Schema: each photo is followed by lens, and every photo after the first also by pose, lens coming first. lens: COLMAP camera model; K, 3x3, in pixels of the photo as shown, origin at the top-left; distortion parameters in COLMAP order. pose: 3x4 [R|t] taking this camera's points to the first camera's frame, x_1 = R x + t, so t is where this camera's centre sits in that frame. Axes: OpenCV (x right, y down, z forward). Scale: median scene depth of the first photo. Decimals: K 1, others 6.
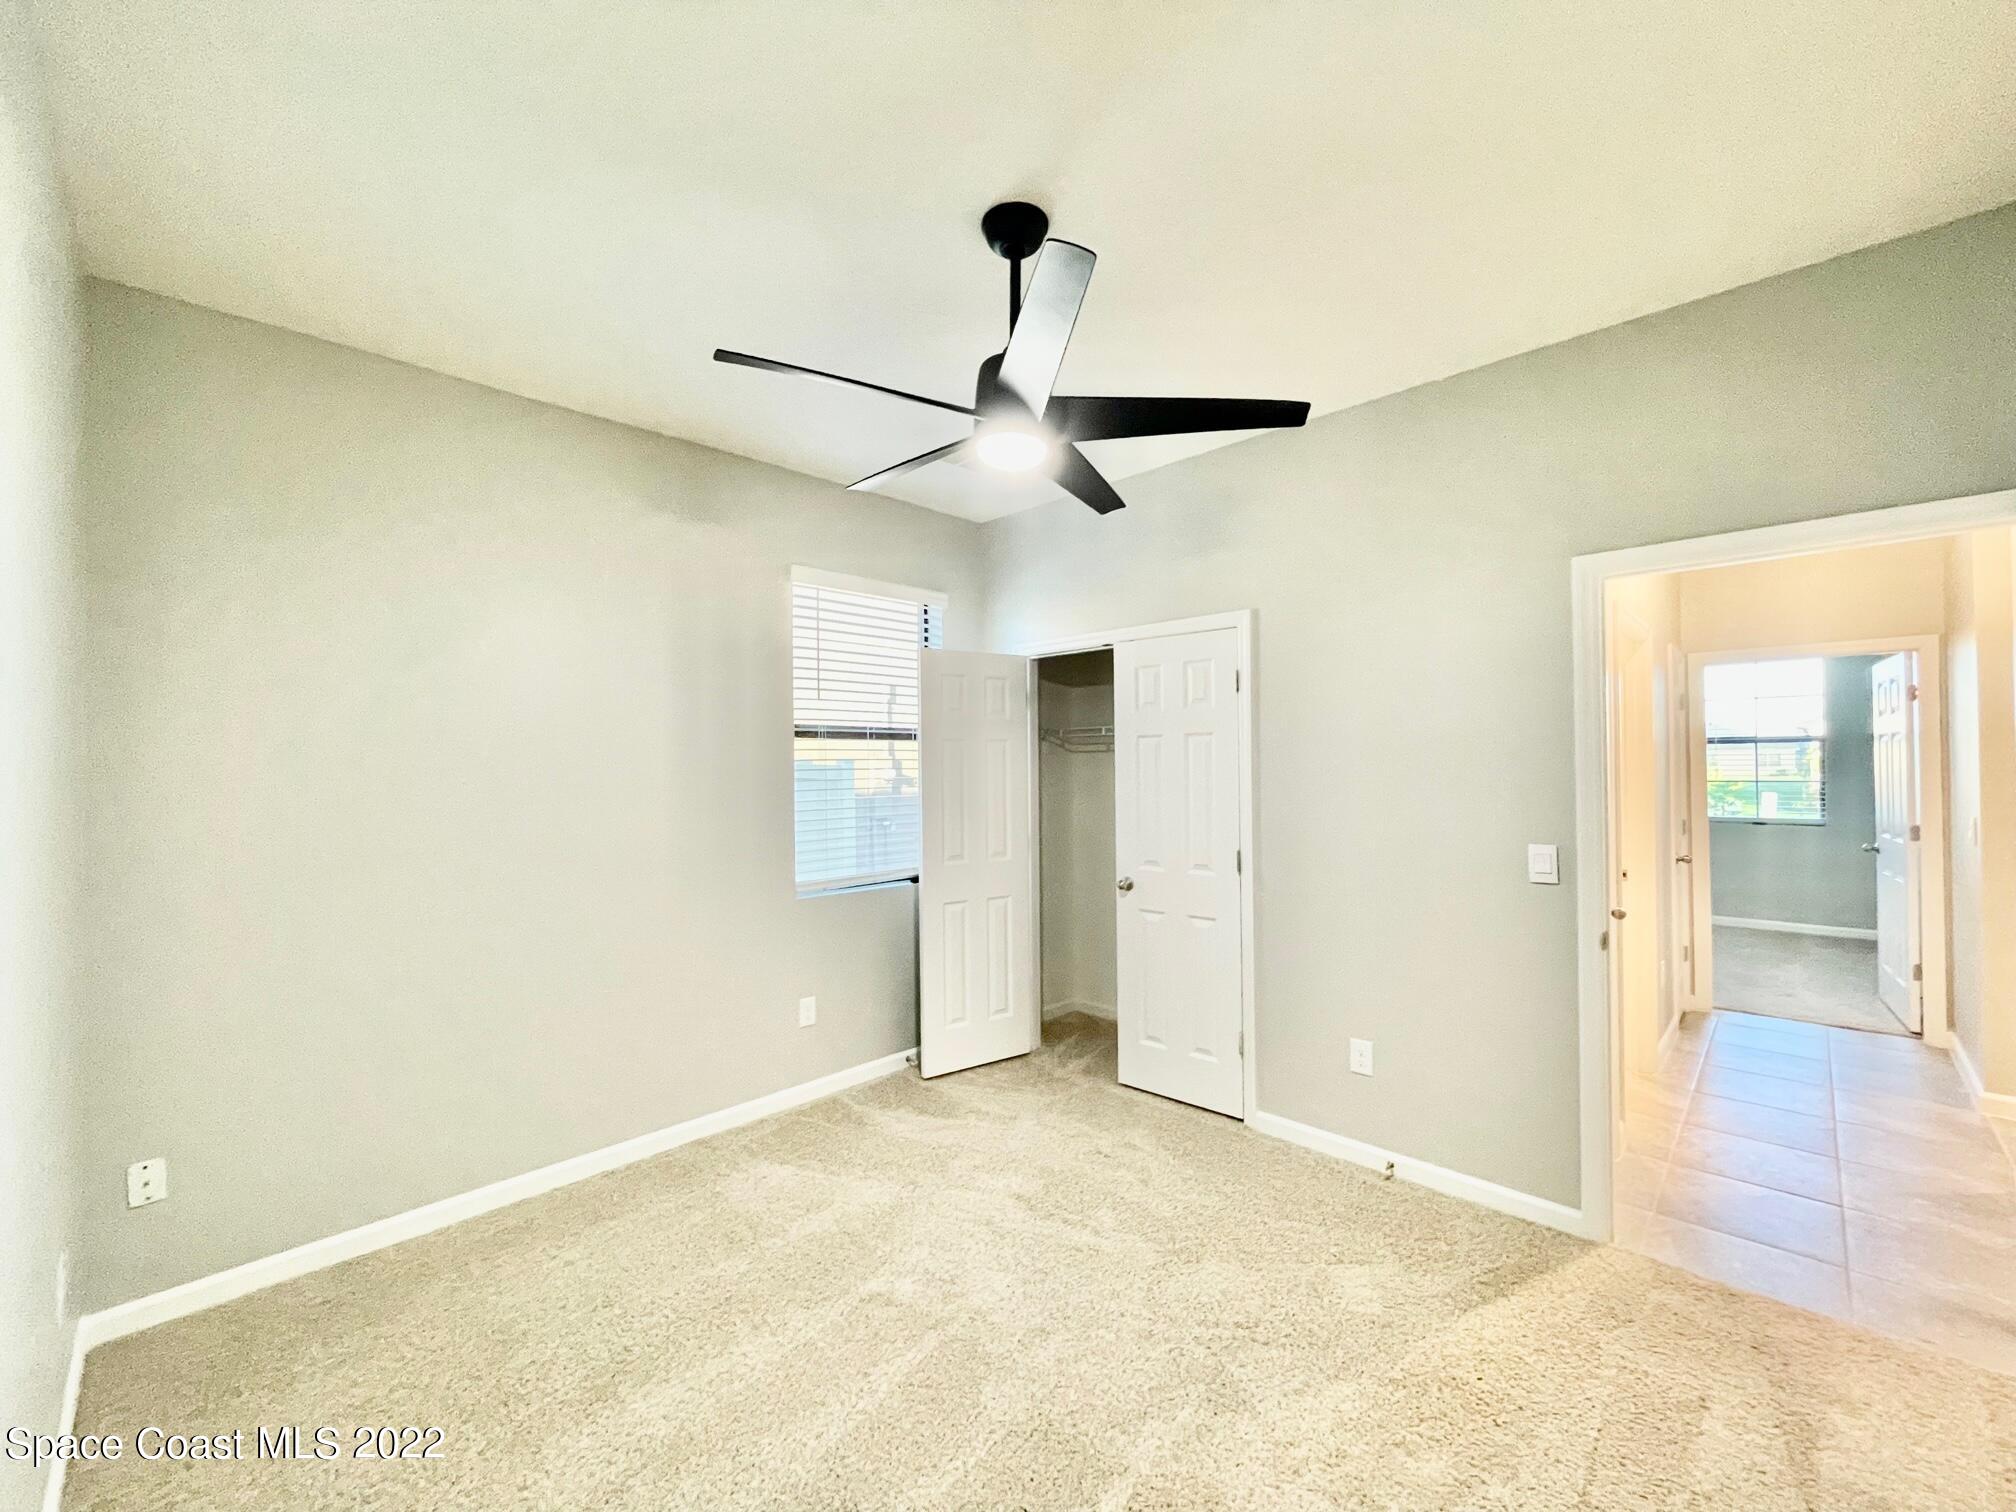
lens RADIAL K [[809.9, 0, 1004.2], [0, 809.9, 764.0], [0, 0, 1]] dist [0.000965, 0.000224]
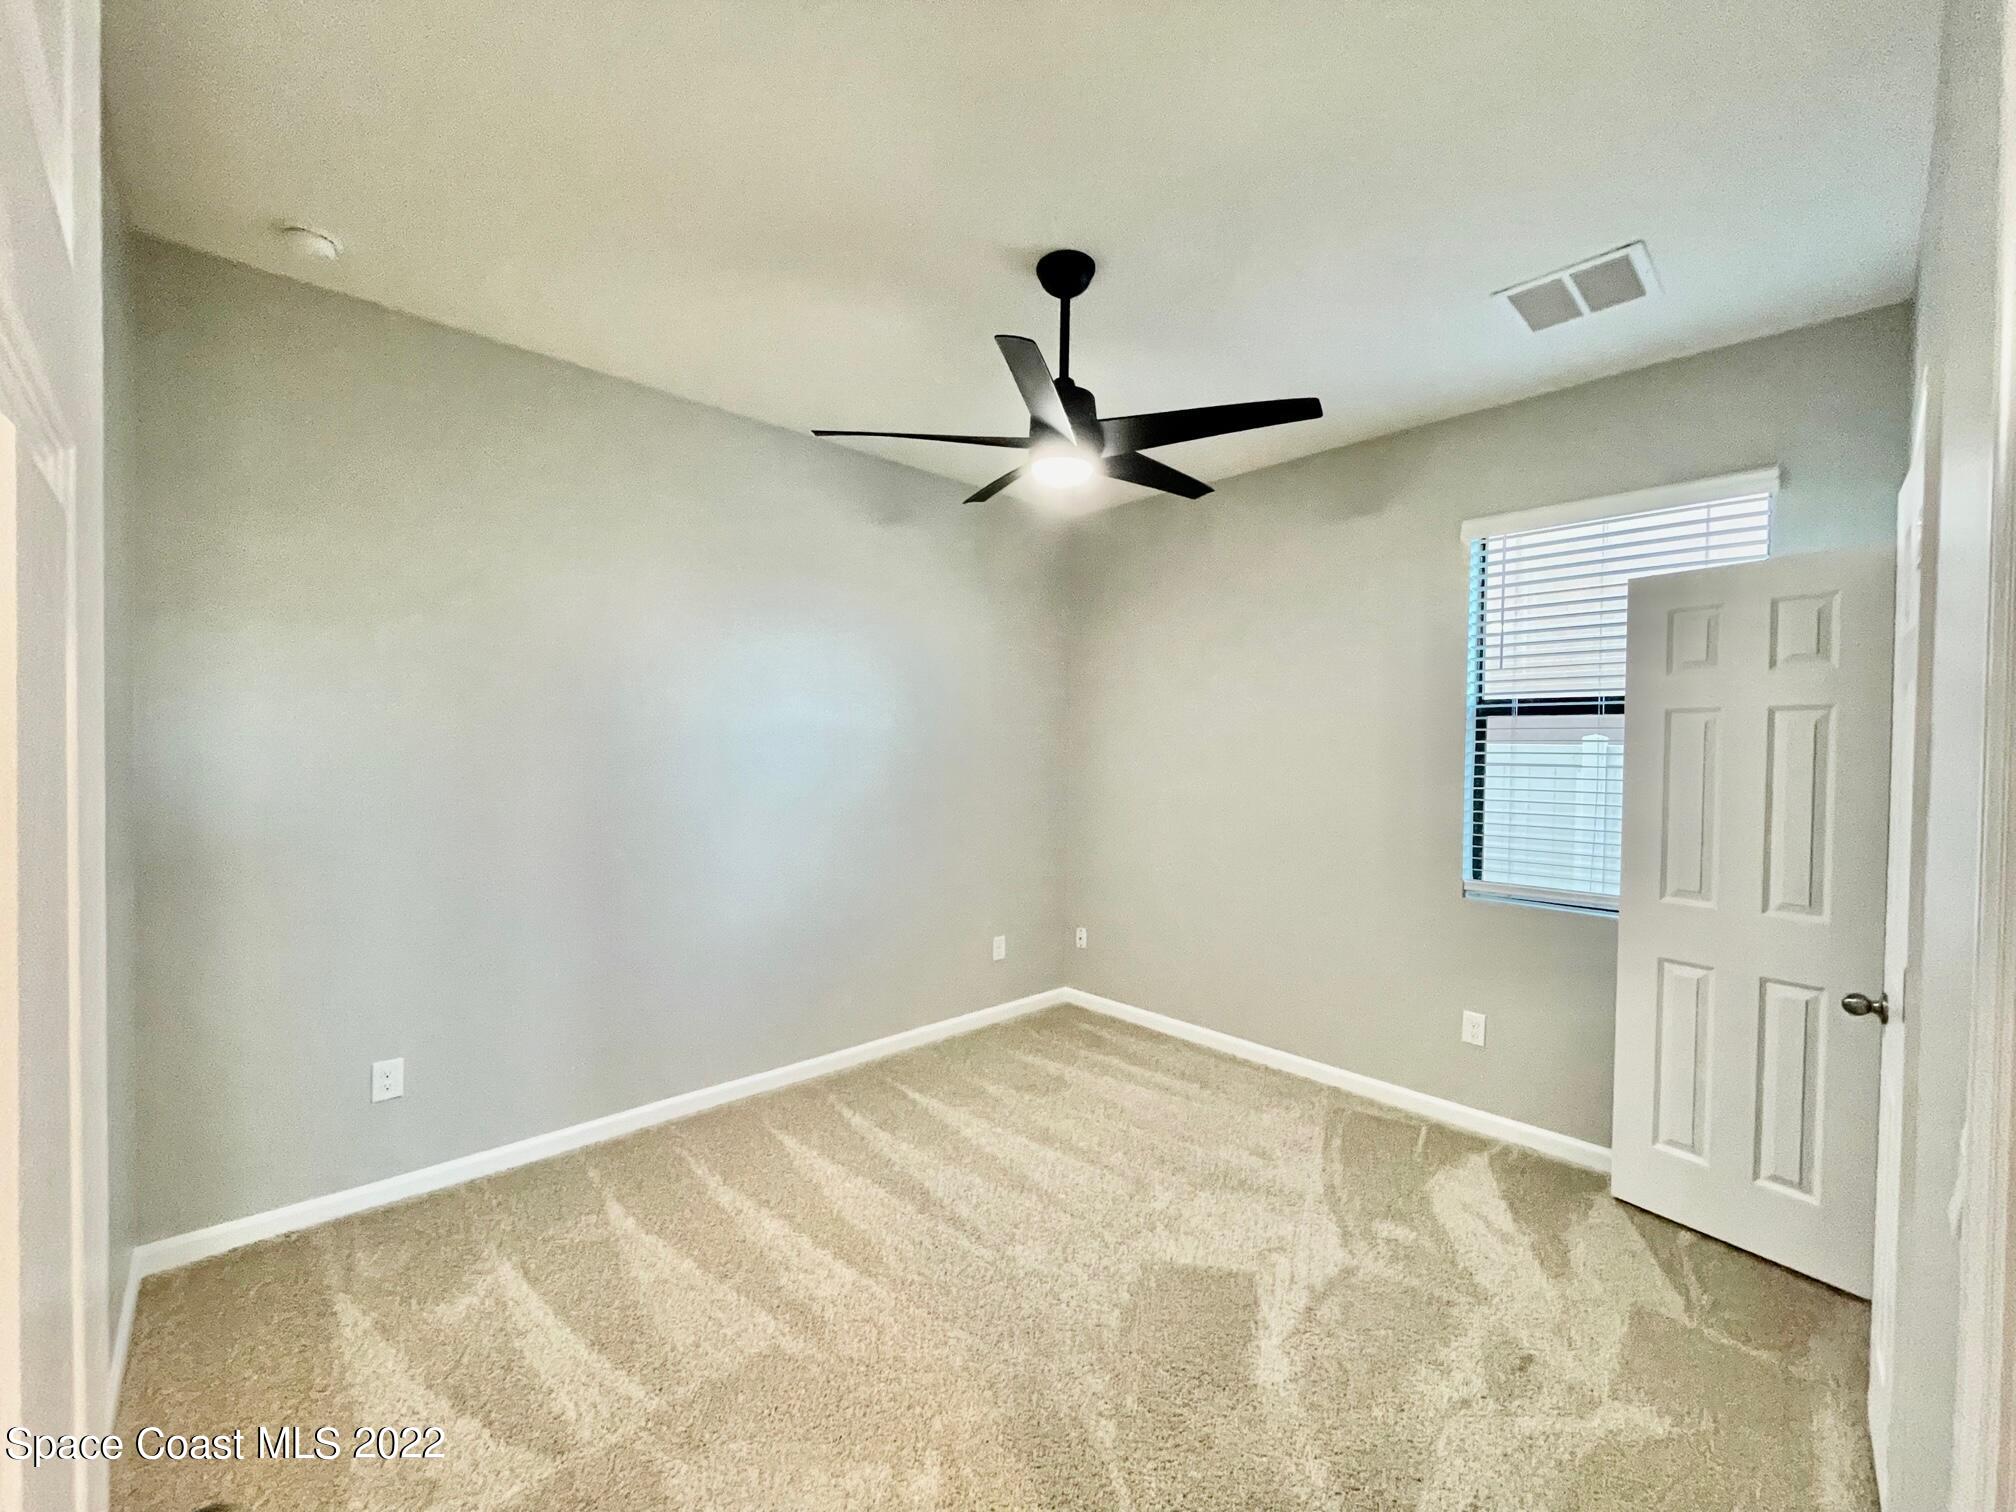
lens RADIAL K [[818.5, 0, 1005.8], [0, 818.5, 759.0], [0, 0, 1]] dist [-0.001039, -0.000160]
pose [[-0.009481, 0.037946, -0.999235, 0.671485], [-0.008241, 0.999243, 0.038025, -0.015236], [0.999921, 0.008595, -0.009162, 0.528953]]
